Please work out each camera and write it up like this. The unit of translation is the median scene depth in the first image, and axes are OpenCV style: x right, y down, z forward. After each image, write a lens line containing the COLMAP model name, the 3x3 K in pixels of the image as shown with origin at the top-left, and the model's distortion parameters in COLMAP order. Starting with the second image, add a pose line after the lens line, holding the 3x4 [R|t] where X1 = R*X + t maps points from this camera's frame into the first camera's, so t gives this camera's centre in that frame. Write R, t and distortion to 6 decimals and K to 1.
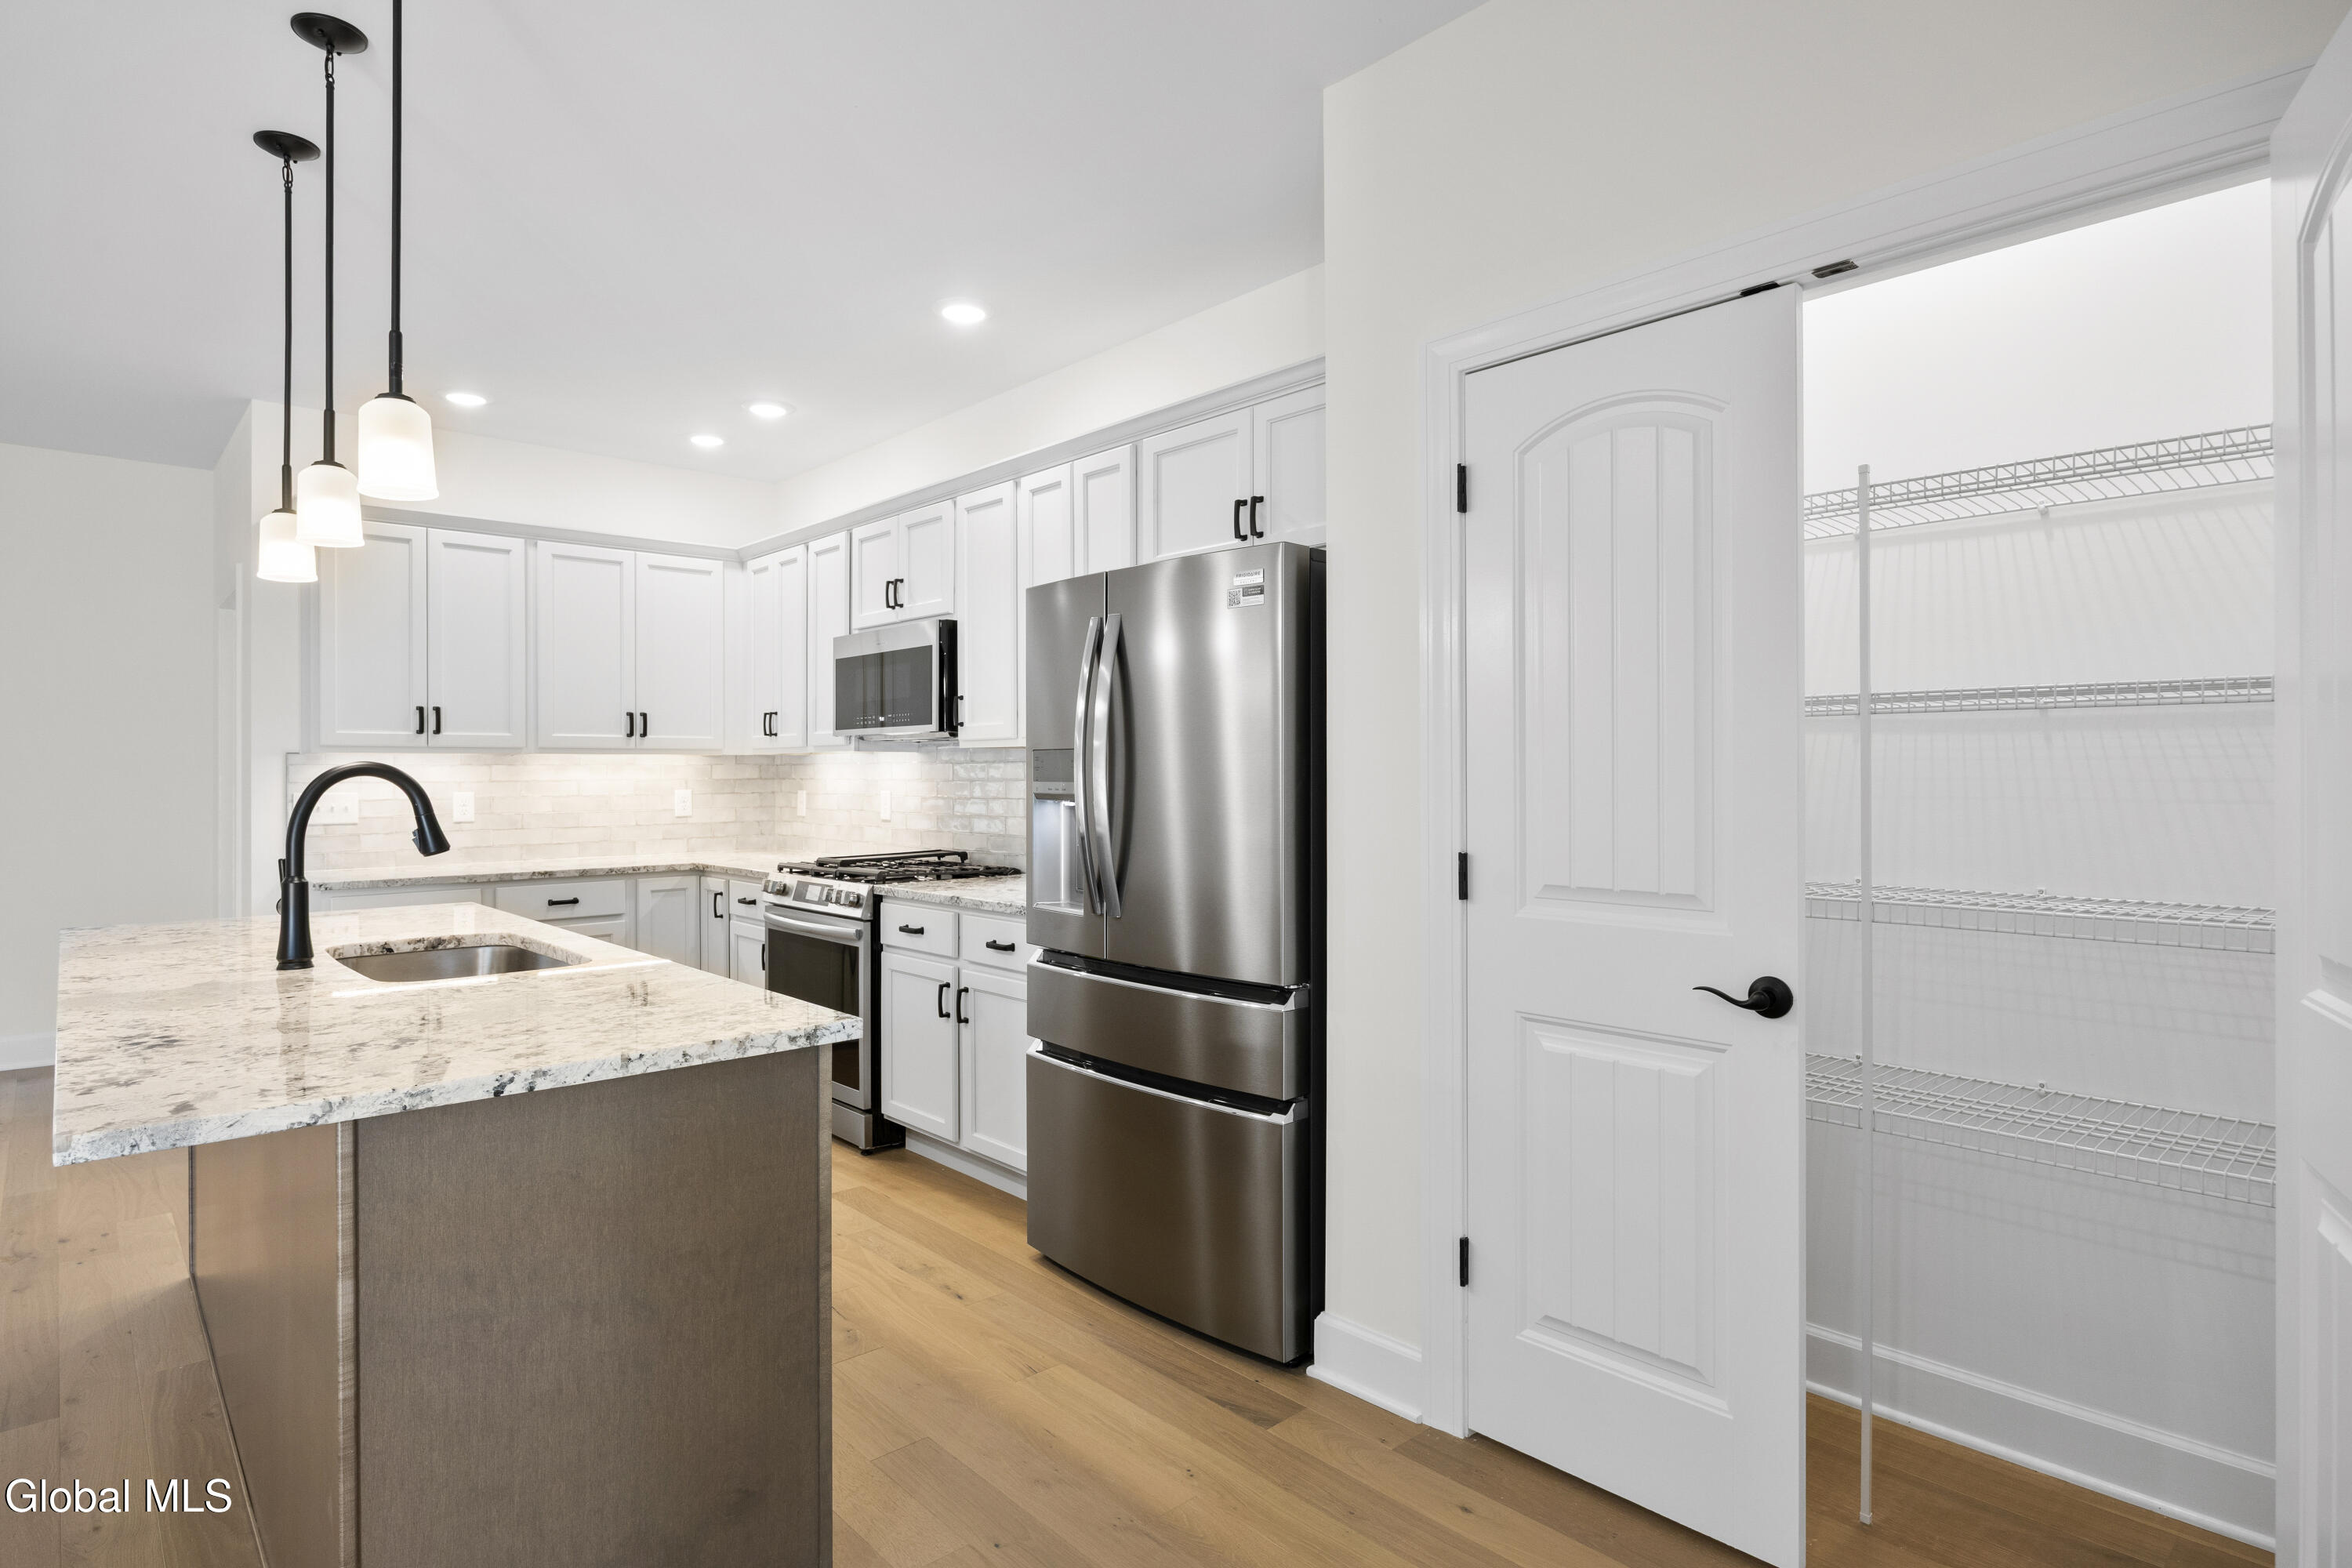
lens RADIAL K [[1208.8, 0, 1172.0], [0, 1208.8, 776.5], [0, 0, 1]] dist [-0.014472, 0.000240]
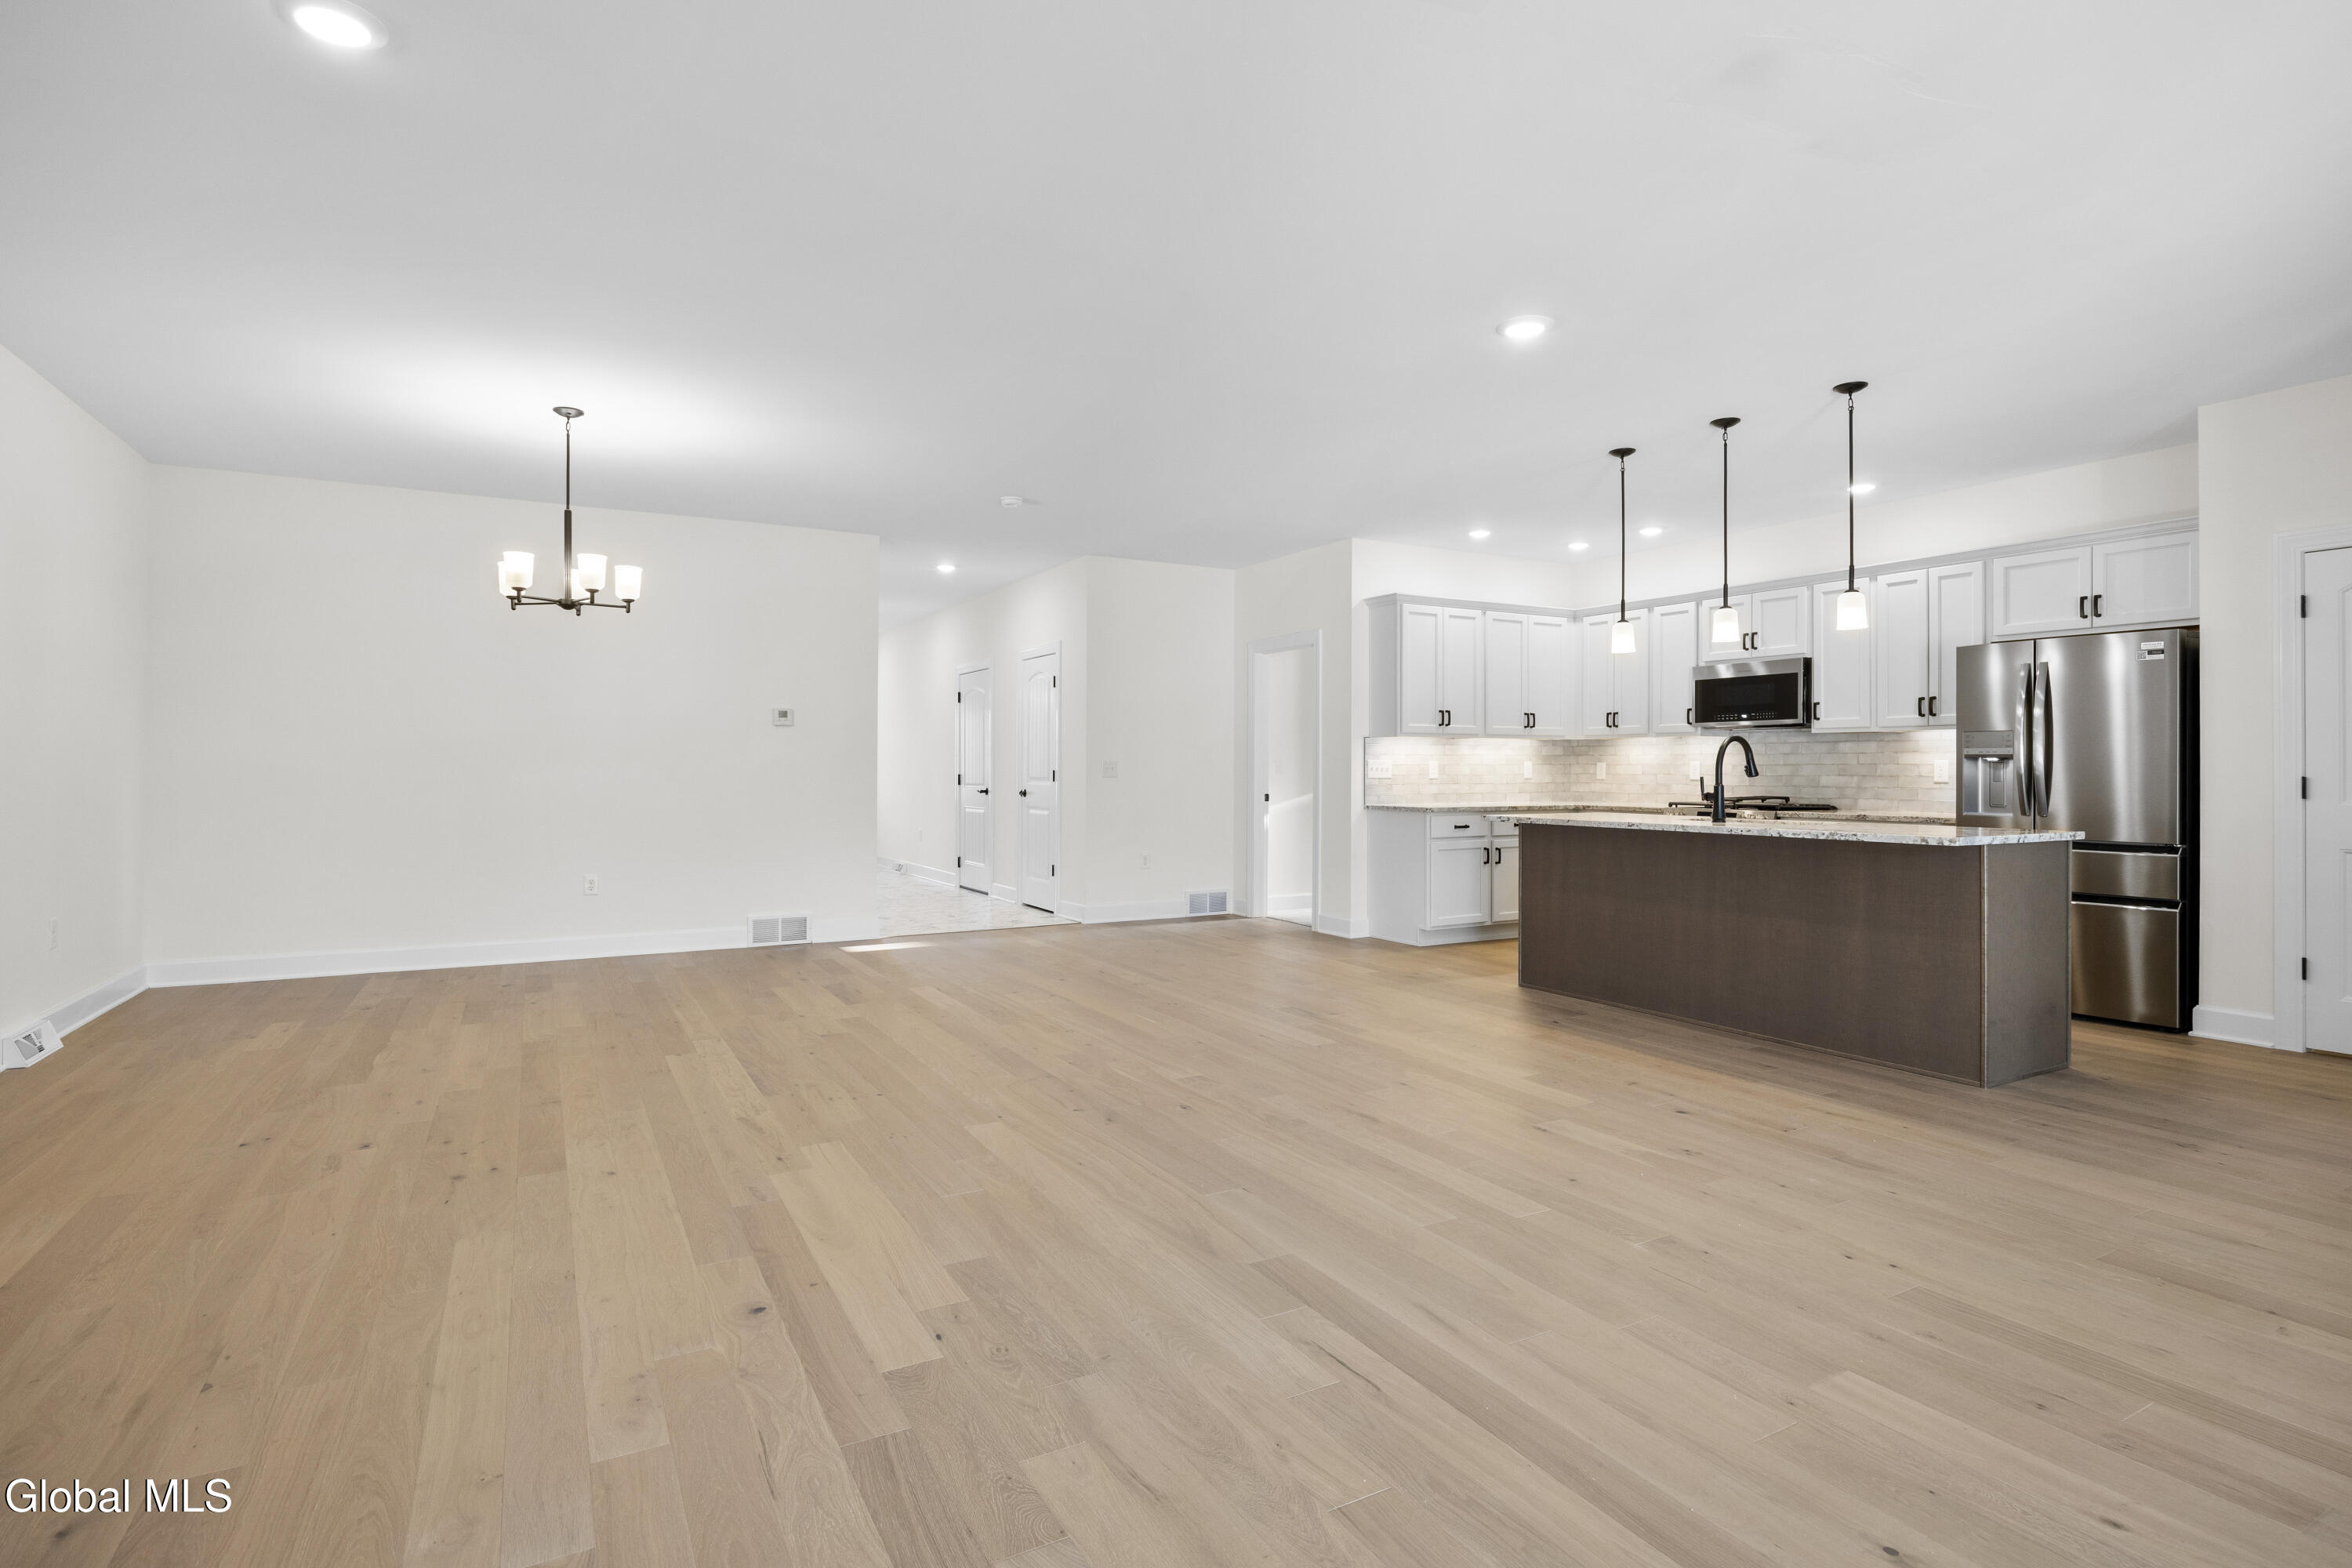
lens RADIAL K [[1156.7, 0, 1179.6], [0, 1156.7, 764.4], [0, 0, 1]] dist [-0.010527, -0.000339]
pose [[0.971500, 0.003787, -0.237007, -0.659158], [-0.005250, 0.999971, -0.005543, 0.034183], [0.236980, 0.006629, 0.971492, -0.784221]]
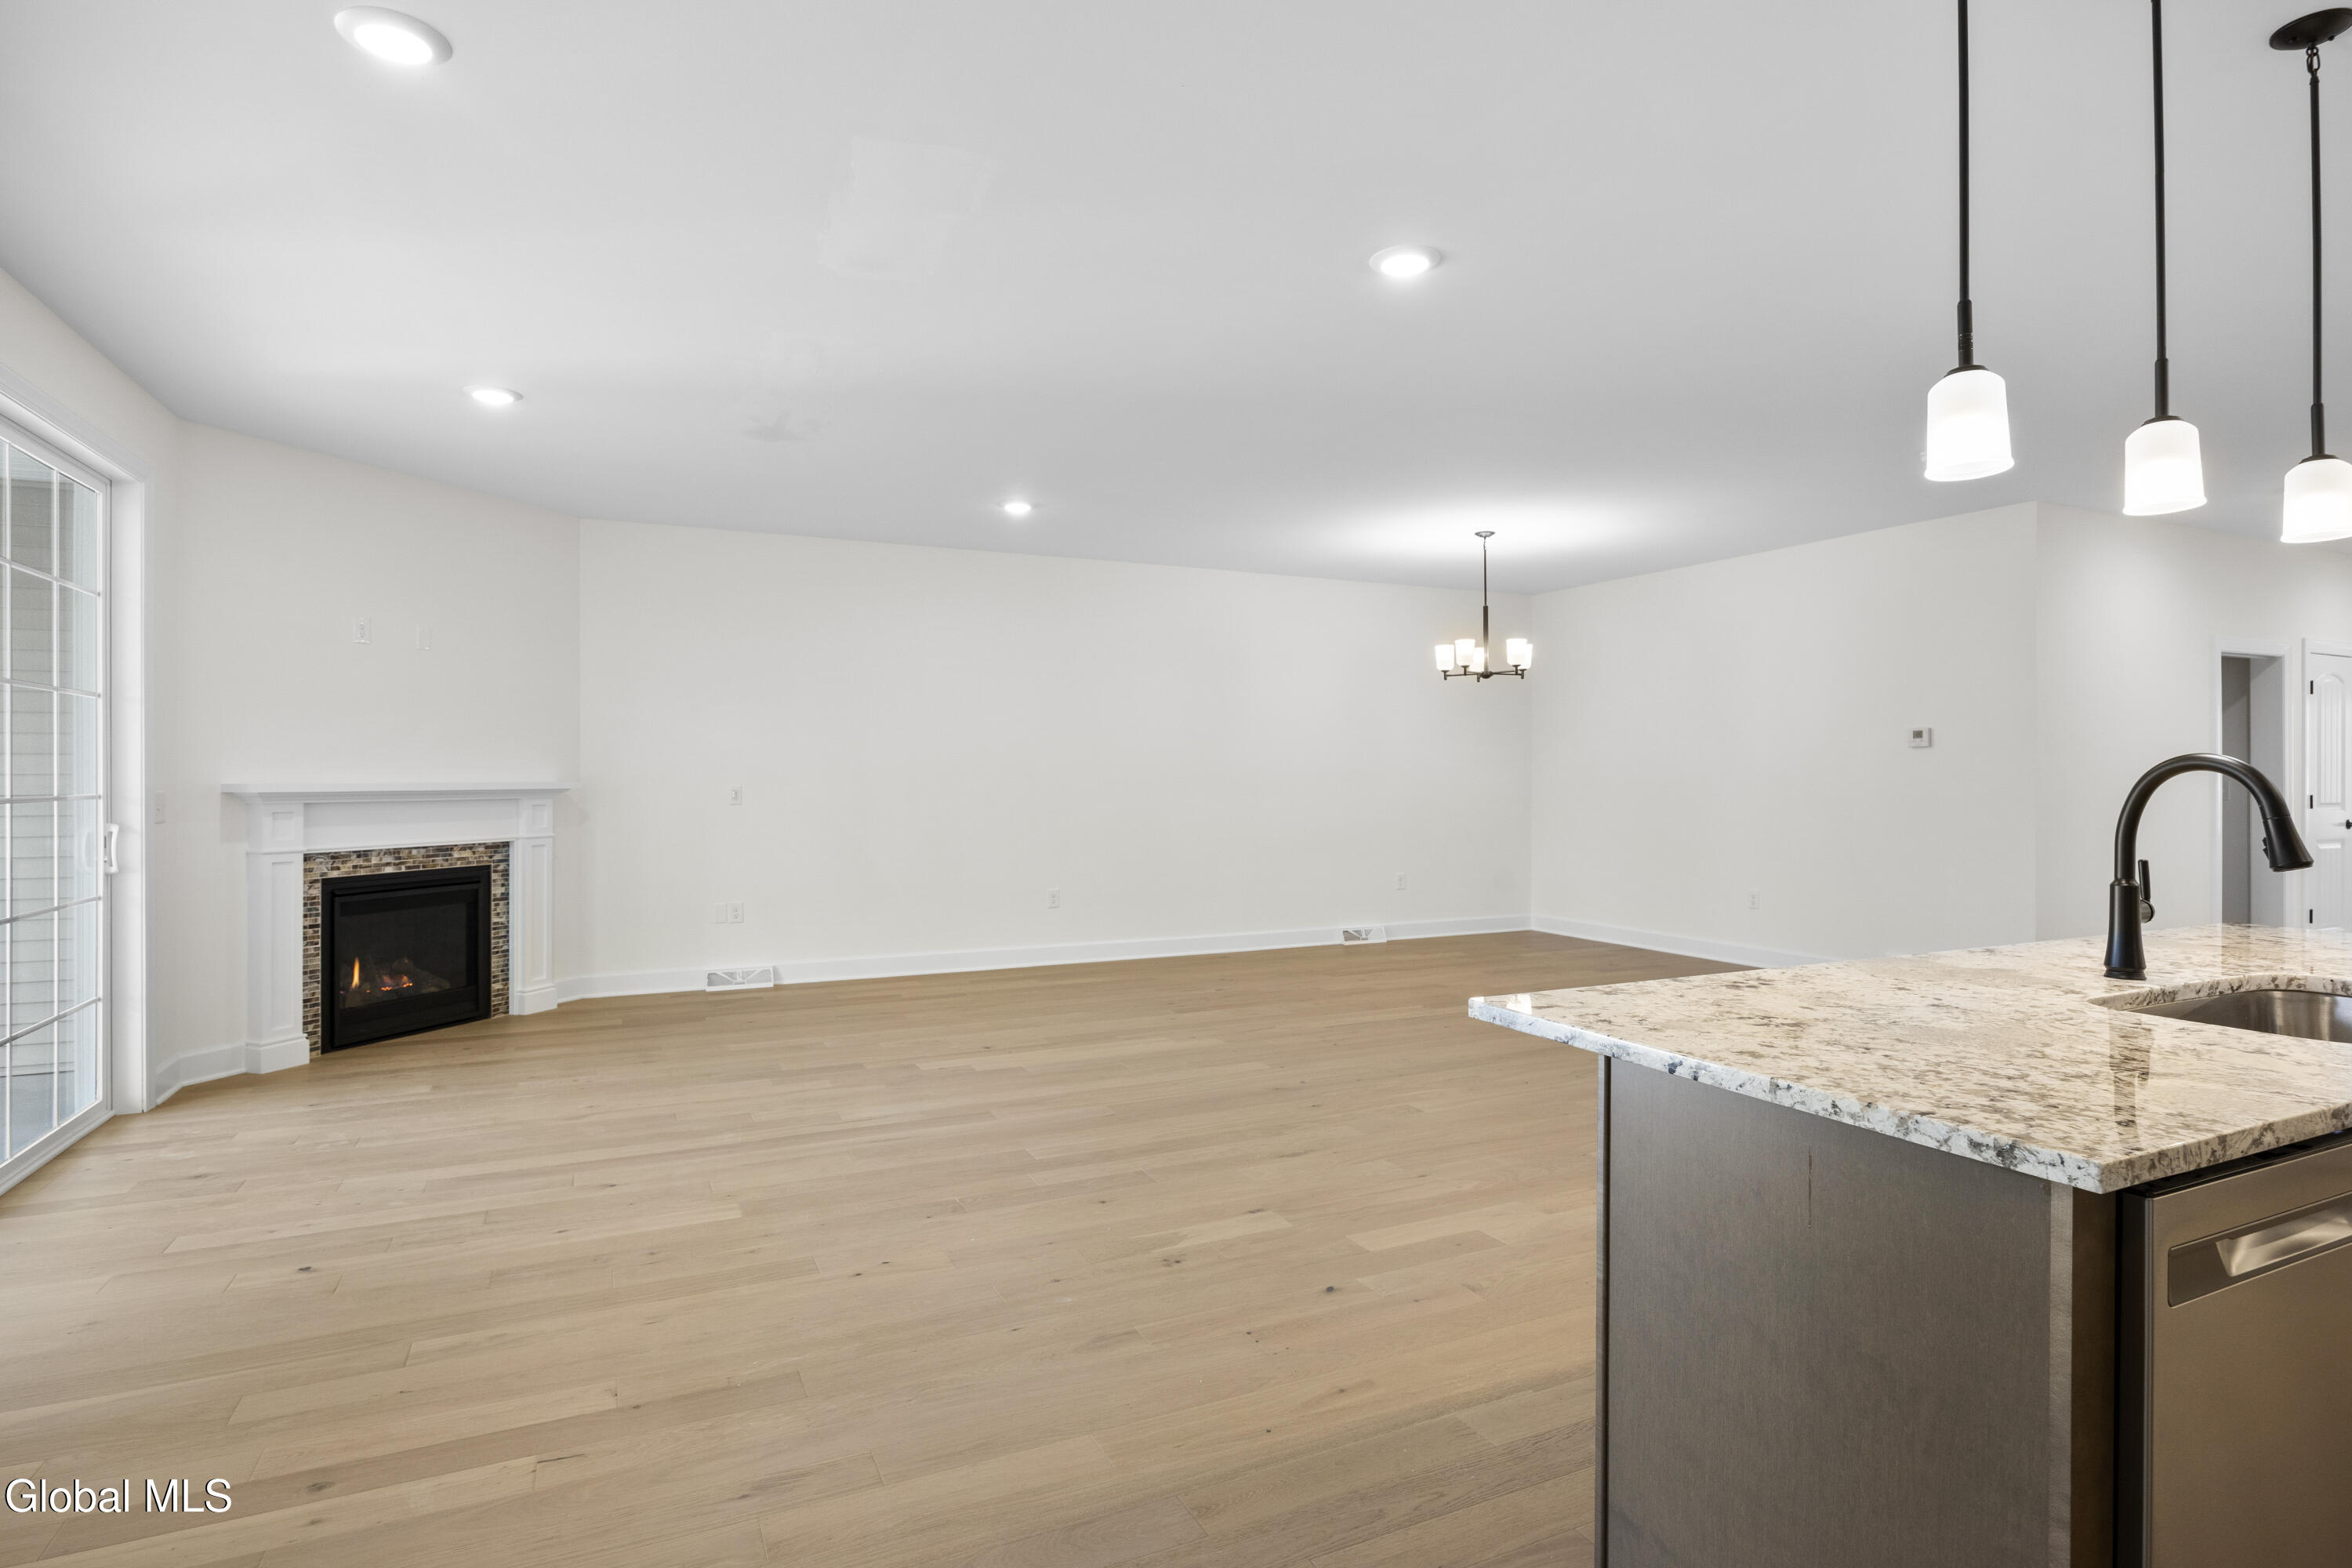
lens RADIAL K [[1208.8, 0, 1168.1], [0, 1208.8, 775.0], [0, 0, 1]] dist [-0.014472, 0.000240]
pose [[-0.299471, 0.004038, -0.954097, 0.199004], [-0.001240, 0.999989, 0.004622, -0.000347], [0.954105, 0.002567, -0.299462, 0.306359]]
